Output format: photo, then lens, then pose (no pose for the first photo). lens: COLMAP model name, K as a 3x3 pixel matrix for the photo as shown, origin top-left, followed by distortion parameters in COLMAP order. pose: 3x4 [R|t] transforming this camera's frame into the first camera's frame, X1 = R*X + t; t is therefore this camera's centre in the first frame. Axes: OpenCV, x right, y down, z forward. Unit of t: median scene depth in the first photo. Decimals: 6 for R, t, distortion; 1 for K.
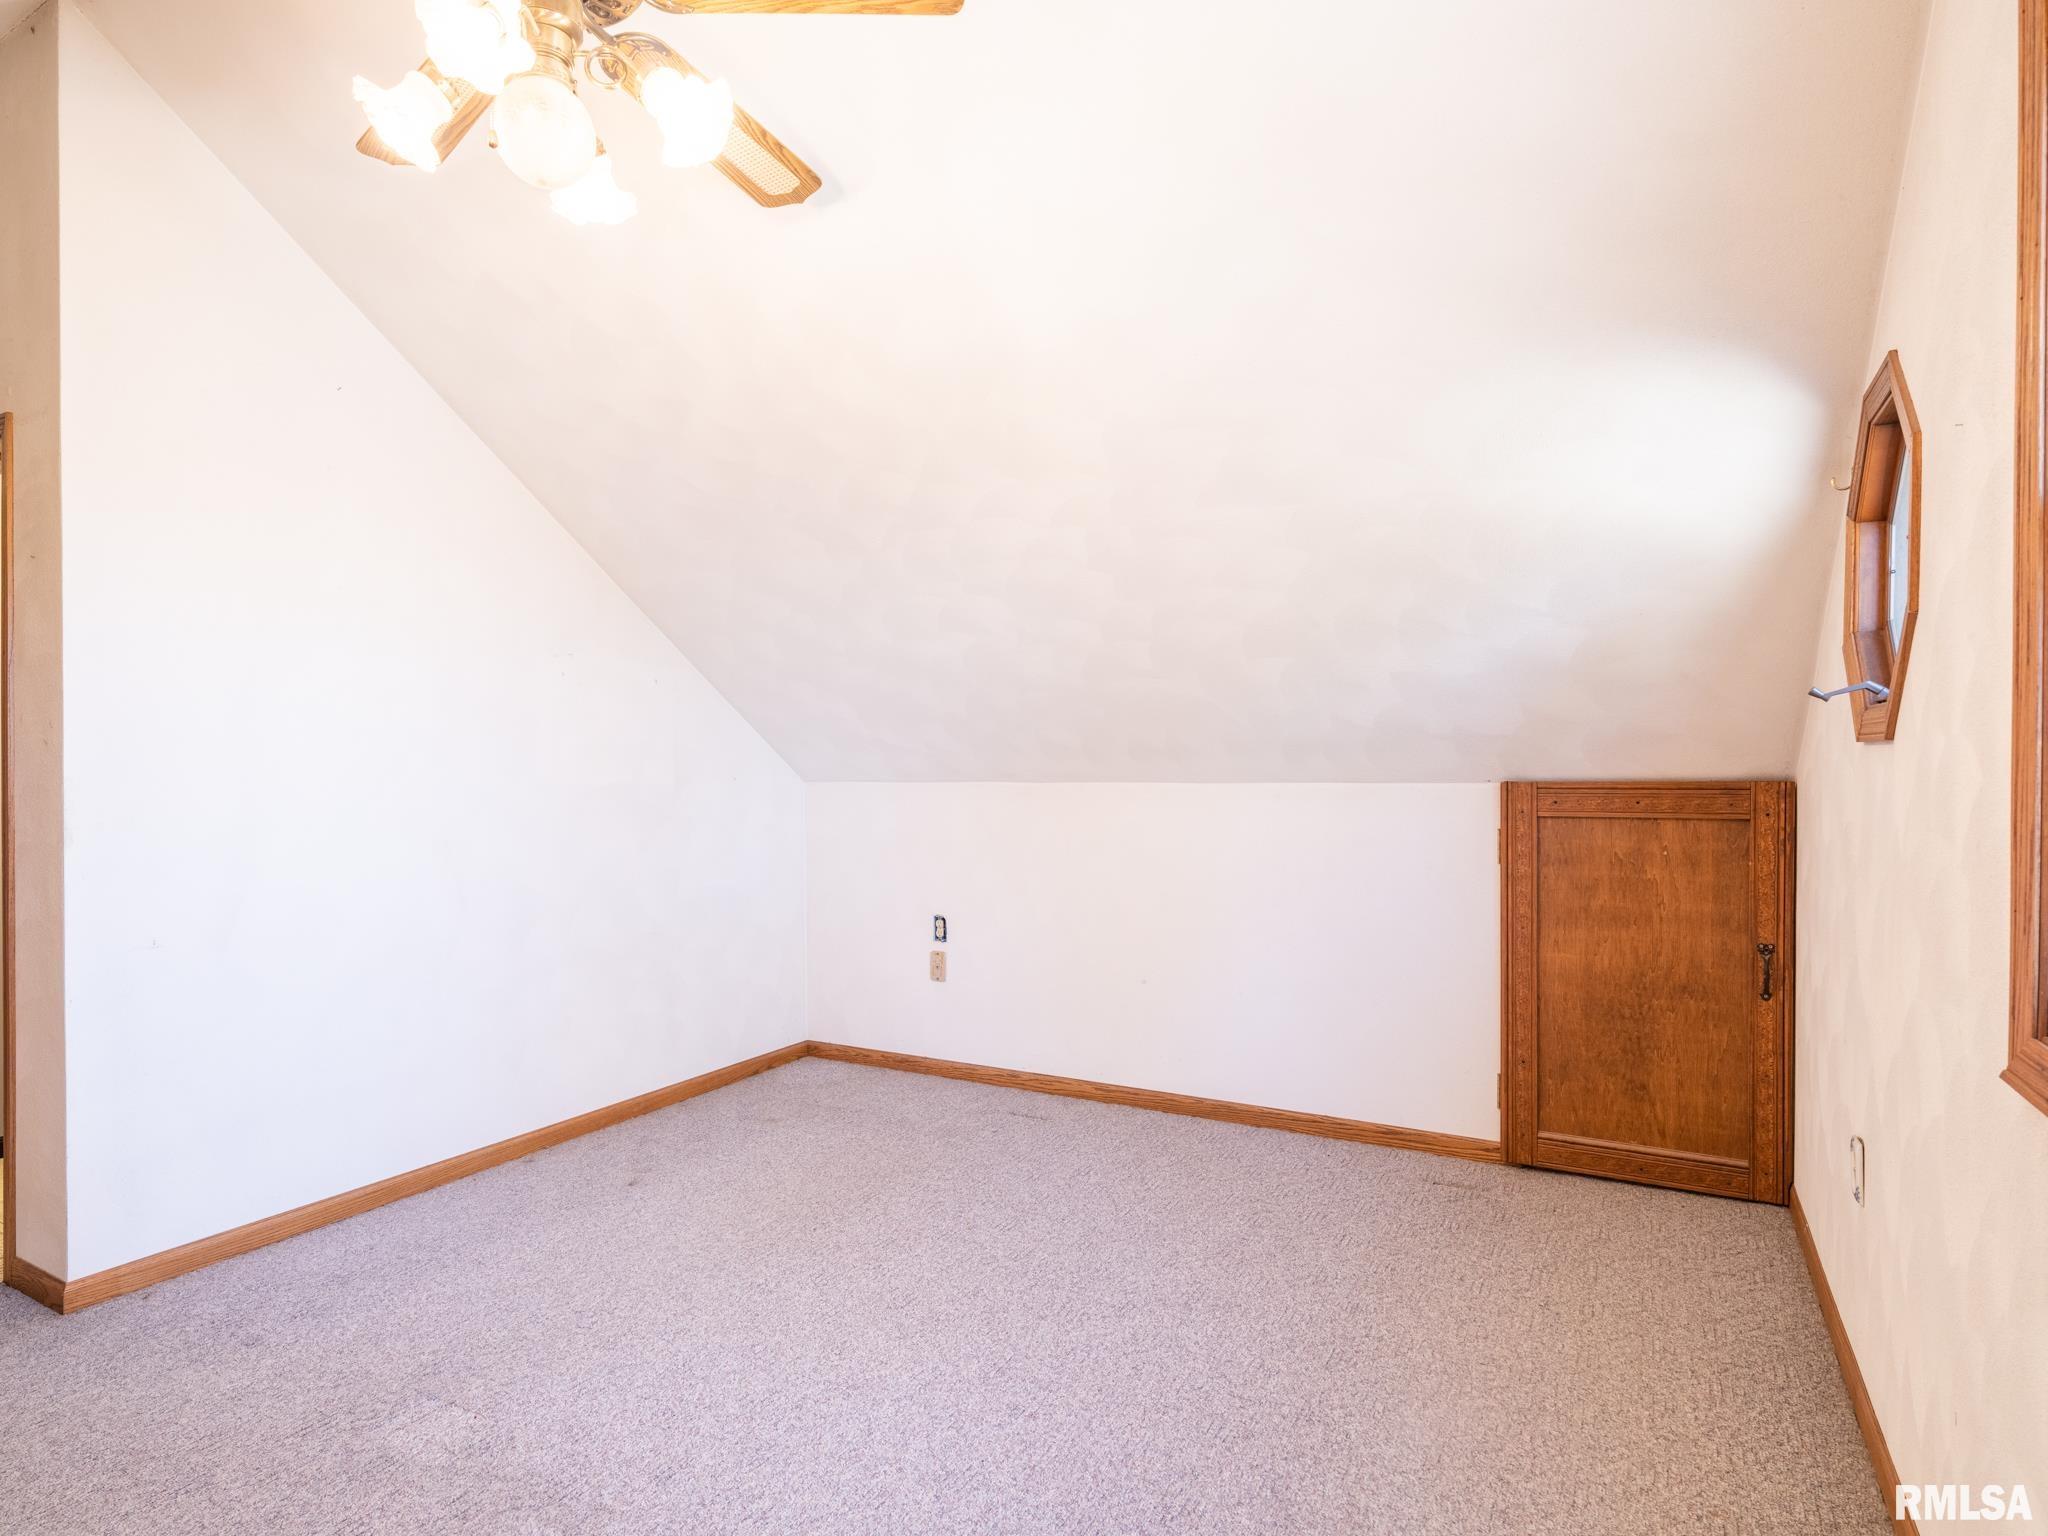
lens RADIAL K [[1103.8, 0, 1021.4], [0, 1103.8, 771.9], [0, 0, 1]] dist [0.002665, -0.003777]
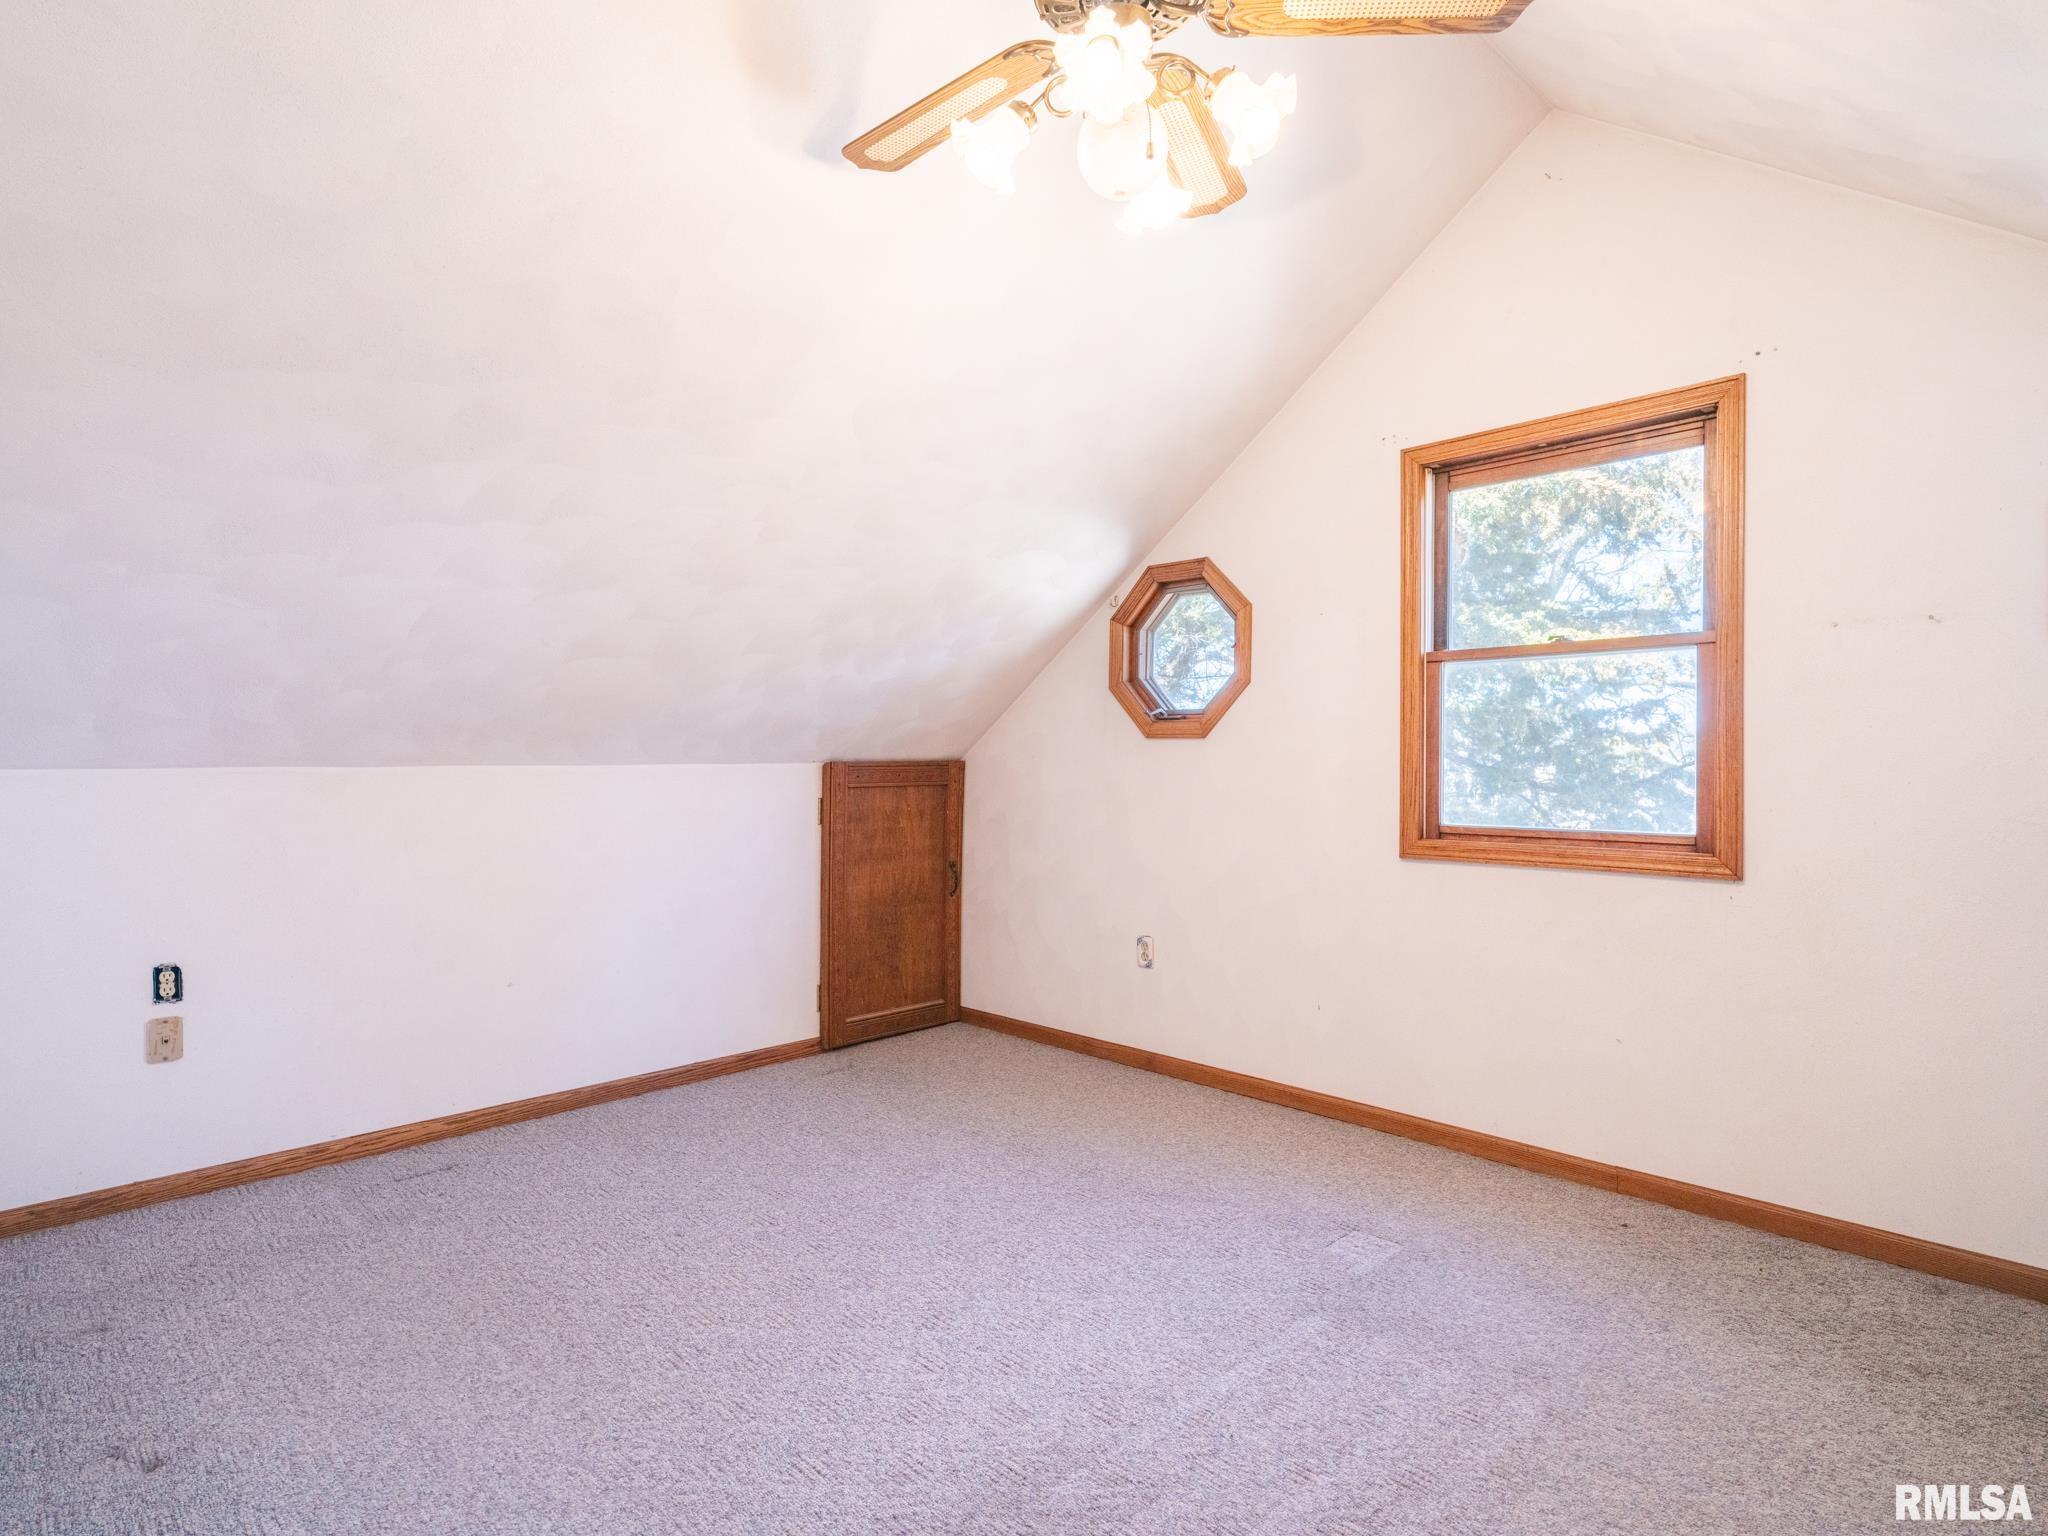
lens RADIAL K [[1103.8, 0, 1020.9], [0, 1103.8, 764.3], [0, 0, 1]] dist [0.002665, -0.003777]
pose [[0.287471, -0.003820, 0.957782, -0.781442], [0.003948, 0.999988, 0.002804, 0.009184], [-0.957781, 0.002975, 0.287483, 0.409054]]
